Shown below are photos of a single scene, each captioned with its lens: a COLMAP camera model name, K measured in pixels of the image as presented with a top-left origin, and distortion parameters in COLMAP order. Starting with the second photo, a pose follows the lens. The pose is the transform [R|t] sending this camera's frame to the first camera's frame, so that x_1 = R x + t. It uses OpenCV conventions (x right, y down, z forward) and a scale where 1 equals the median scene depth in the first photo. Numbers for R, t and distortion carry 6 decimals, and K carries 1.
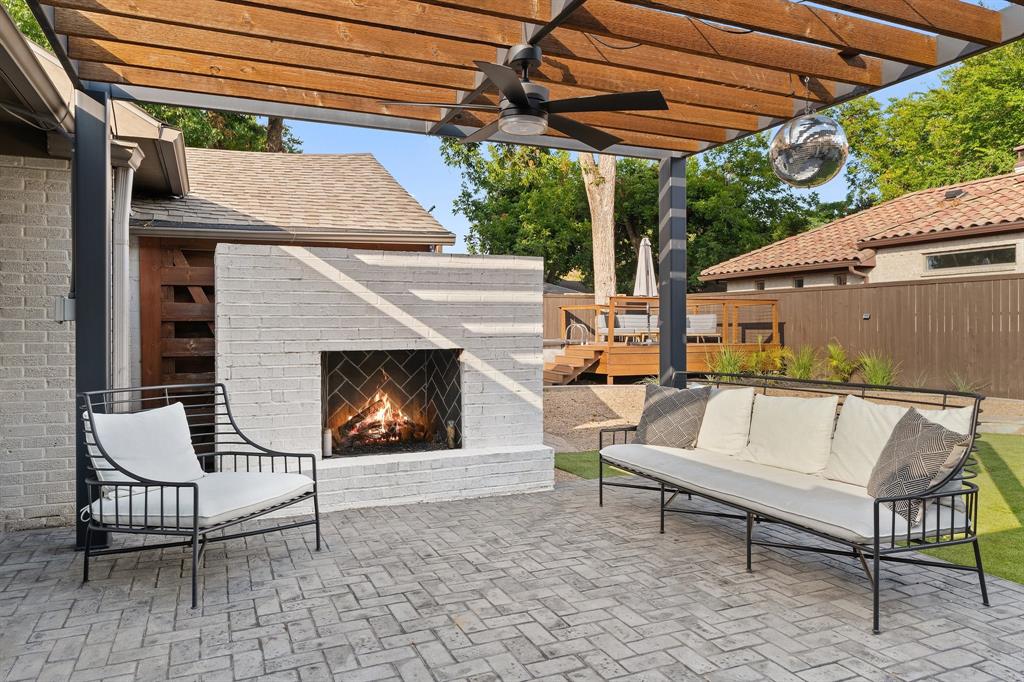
lens RADIAL K [[705.4, 0, 511.6], [0, 705.4, 334.9], [0, 0, 1]] dist [-0.005412, -0.000573]
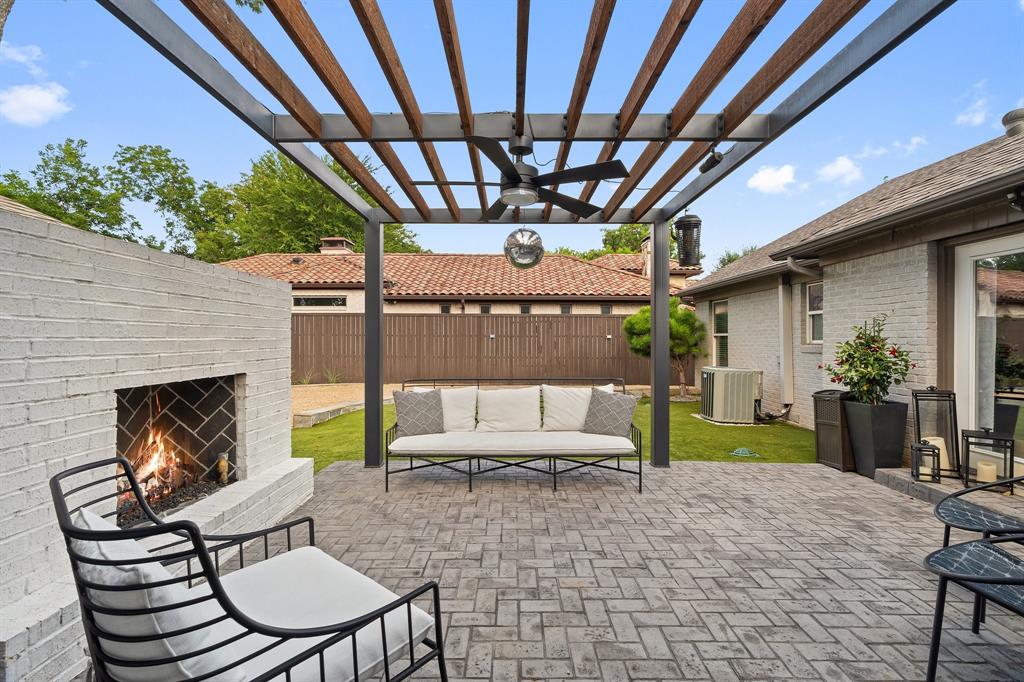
lens RADIAL K [[462.2, 0, 511.8], [0, 462.2, 345.2], [0, 0, 1]] dist [-0.002861, -0.000052]
pose [[0.395199, -0.005866, 0.918577, -0.581265], [0.006804, 0.999971, 0.003459, -0.020487], [-0.918570, 0.004883, 0.395227, 0.508742]]
